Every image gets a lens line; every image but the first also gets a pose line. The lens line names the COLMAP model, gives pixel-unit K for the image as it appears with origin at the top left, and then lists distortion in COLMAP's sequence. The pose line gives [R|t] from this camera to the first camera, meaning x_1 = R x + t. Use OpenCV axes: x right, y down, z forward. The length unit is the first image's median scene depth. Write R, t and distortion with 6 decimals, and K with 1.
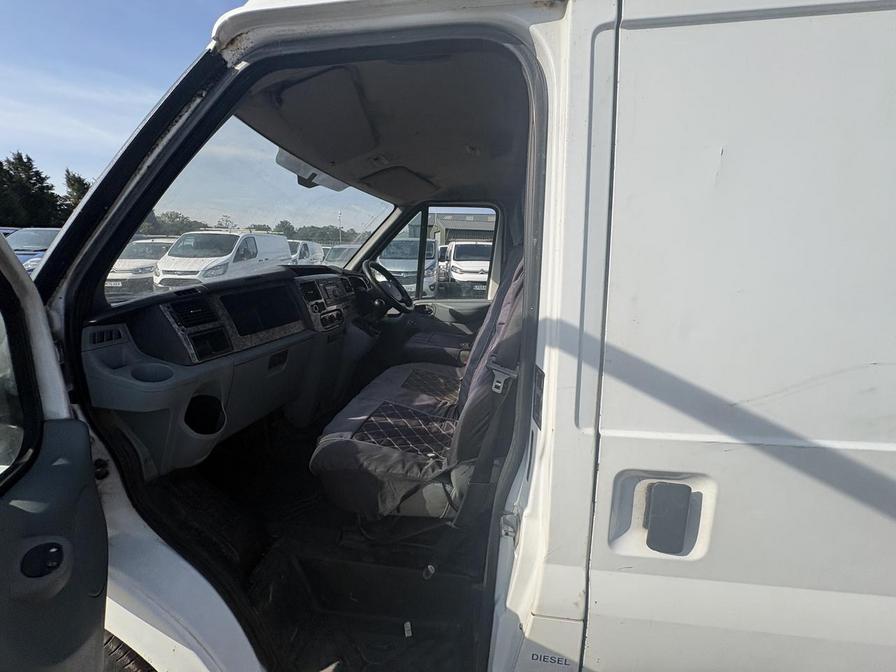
lens RADIAL K [[356.1, 0, 448.7], [0, 356.1, 336.4], [0, 0, 1]] dist [0.001238, 0.000154]
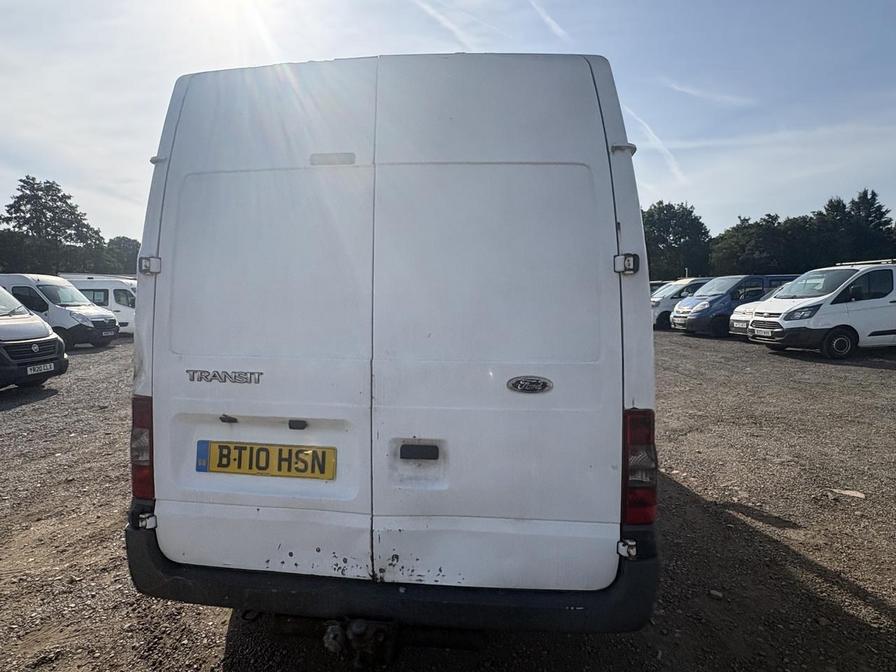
lens RADIAL K [[495.0, 0, 448.0], [0, 495.0, 336.0], [0, 0, 1]] dist [0.001408, 0.000404]
pose [[0.008487, 0.057942, -0.998284, 2.185278], [-0.208878, 0.976400, 0.054897, -0.085293], [0.977905, 0.208053, 0.020390, 0.676757]]
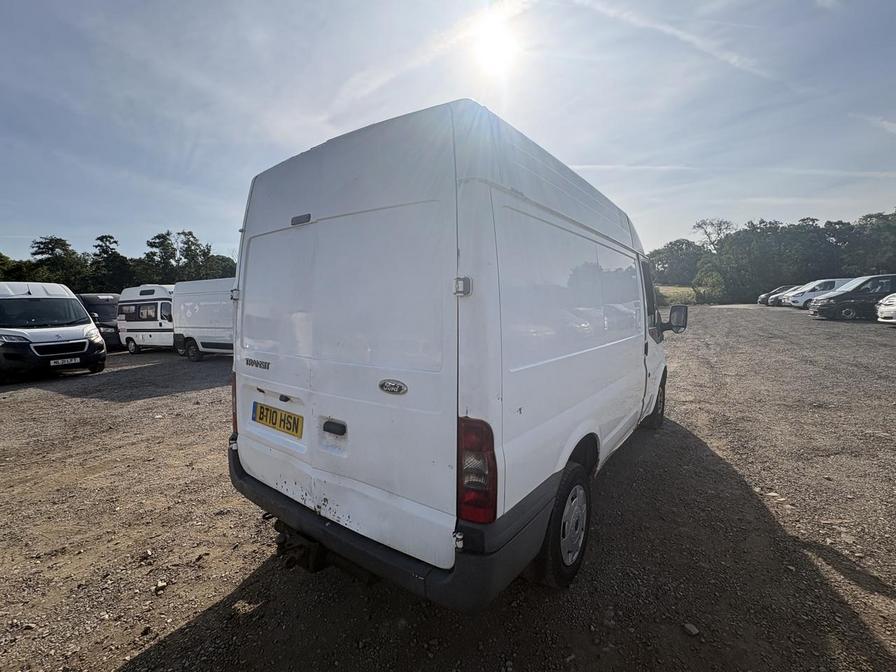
lens RADIAL K [[394.1, 0, 448.0], [0, 394.1, 336.0], [0, 0, 1]] dist [0.002602, -0.000070]
pose [[-0.492447, 0.071778, -0.867378, 2.021493], [-0.172024, 0.968906, 0.177845, -0.242079], [0.853173, 0.236789, -0.464787, 1.246956]]
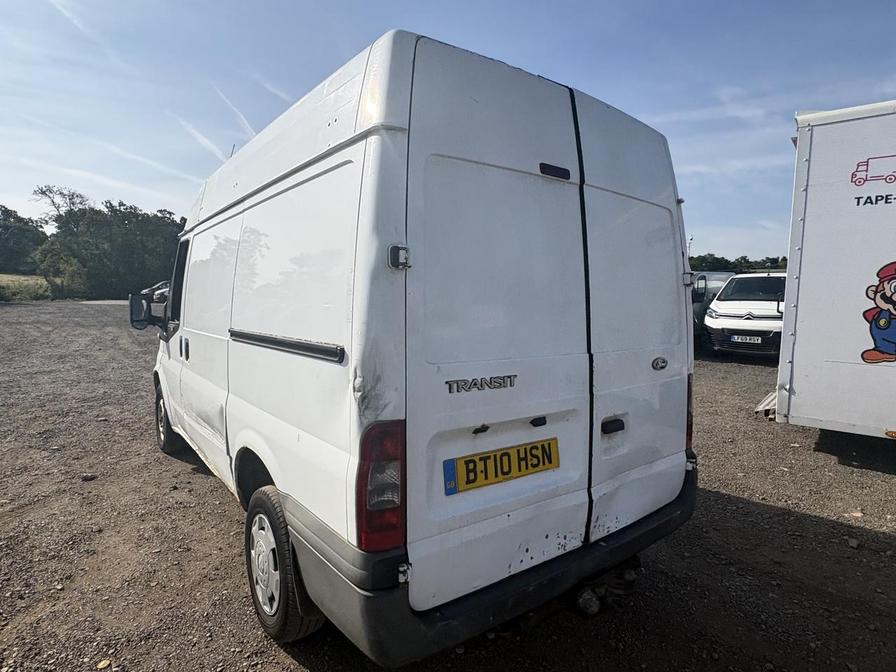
lens RADIAL K [[493.8, 0, 449.8], [0, 493.8, 331.8], [0, 0, 1]] dist [0.000575, -0.000066]
pose [[0.696981, 0.049636, -0.715370, 1.870541], [-0.157472, 0.983845, -0.085159, 0.096891], [0.699586, 0.172005, 0.693537, -0.228147]]
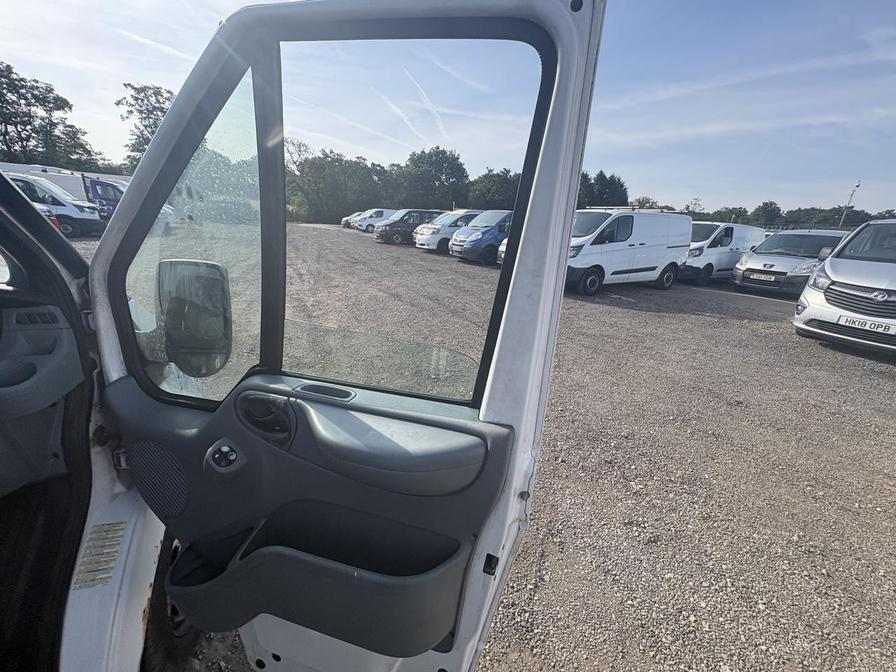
lens RADIAL K [[356.1, 0, 448.7], [0, 356.1, 336.4], [0, 0, 1]] dist [0.001238, 0.000154]
pose [[0.436519, 0.283203, -0.853960, 0.212110], [-0.249787, 0.950000, 0.187370, -0.314907], [0.864325, 0.131517, 0.485433, 1.357322]]
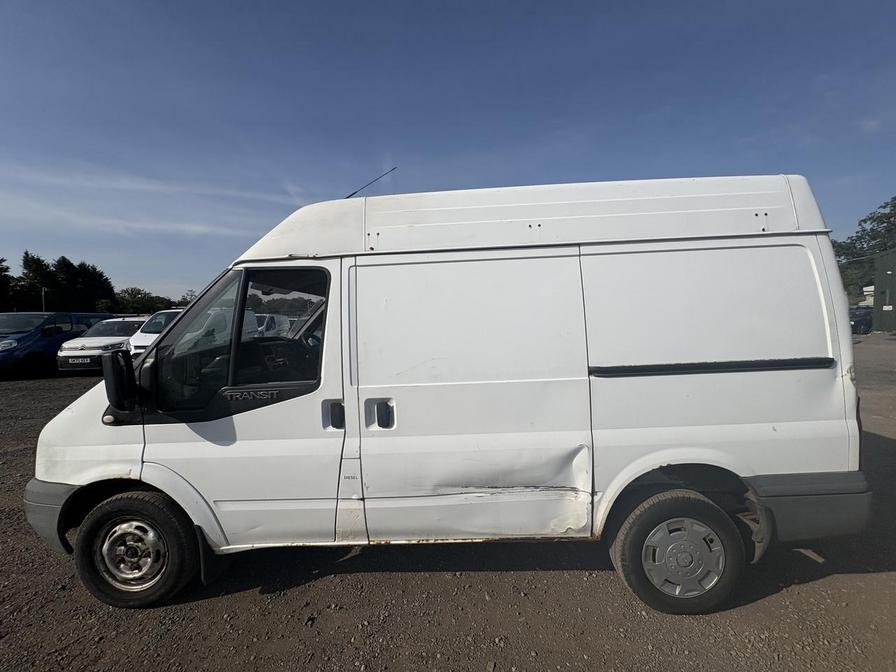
lens RADIAL K [[354.1, 0, 448.0], [0, 354.1, 336.0], [0, 0, 1]] dist [0.008805, 0.000140]
pose [[0.995824, -0.039423, 0.082348, 0.269915], [0.053575, 0.982675, -0.177426, 0.119101], [-0.073927, 0.181097, 0.980683, -0.603905]]
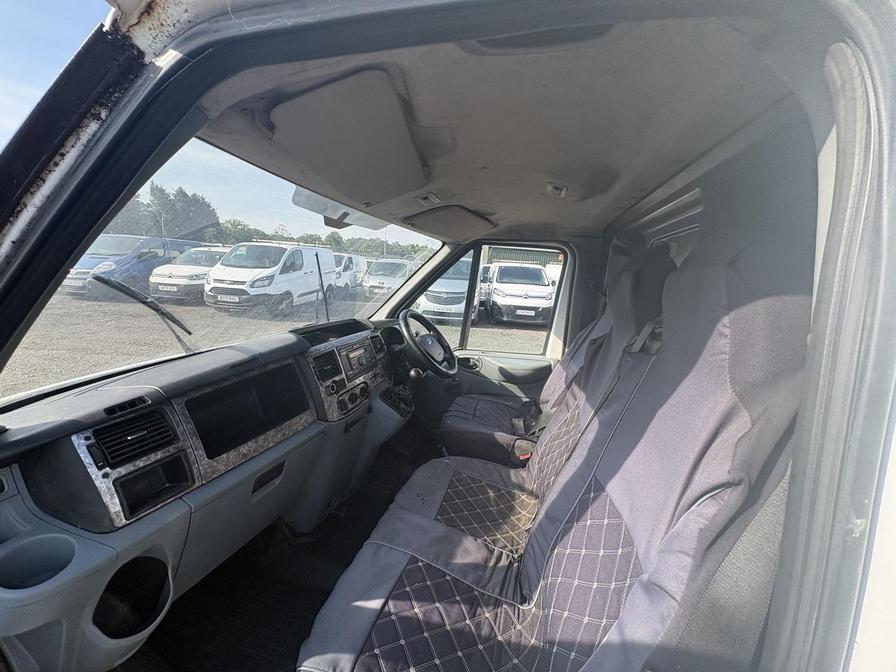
lens RADIAL K [[356.0, 0, 450.5], [0, 356.0, 333.9], [0, 0, 1]] dist [0.002125, 0.000058]
pose [[0.993348, 0.063488, -0.096069, -0.038226], [-0.067837, 0.996782, -0.042700, -0.118852], [0.093049, 0.048933, 0.994458, 0.174025]]
